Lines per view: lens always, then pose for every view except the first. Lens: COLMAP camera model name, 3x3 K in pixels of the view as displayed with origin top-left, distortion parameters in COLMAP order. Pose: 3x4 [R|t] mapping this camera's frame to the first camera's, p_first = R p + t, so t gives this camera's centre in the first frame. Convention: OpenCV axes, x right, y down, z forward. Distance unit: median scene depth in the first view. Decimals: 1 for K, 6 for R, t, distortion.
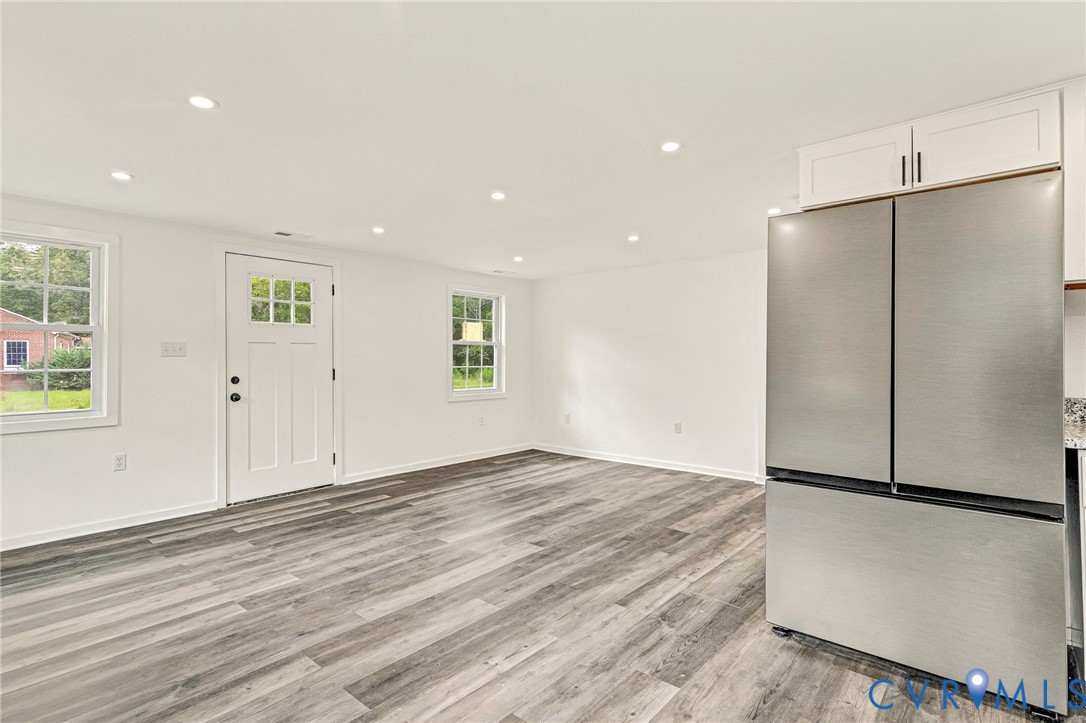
lens RADIAL K [[559.5, 0, 543.0], [0, 559.5, 361.5], [0, 0, 1]] dist [0.001722, 0.000266]
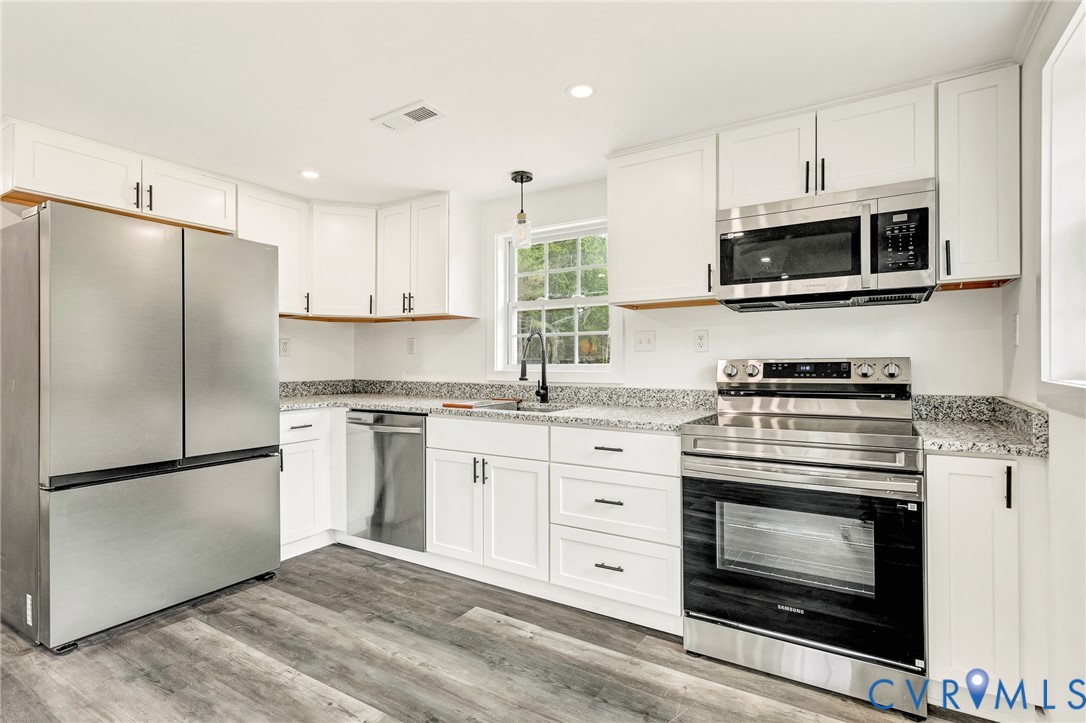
lens RADIAL K [[506.5, 0, 543.0], [0, 506.5, 361.5], [0, 0, 1]] dist [0.001241, 0.000213]
pose [[-0.166127, -0.006056, 0.986086, -0.445310], [0.002401, 0.999976, 0.006546, -0.001556], [-0.986101, 0.003455, -0.166108, 0.291214]]
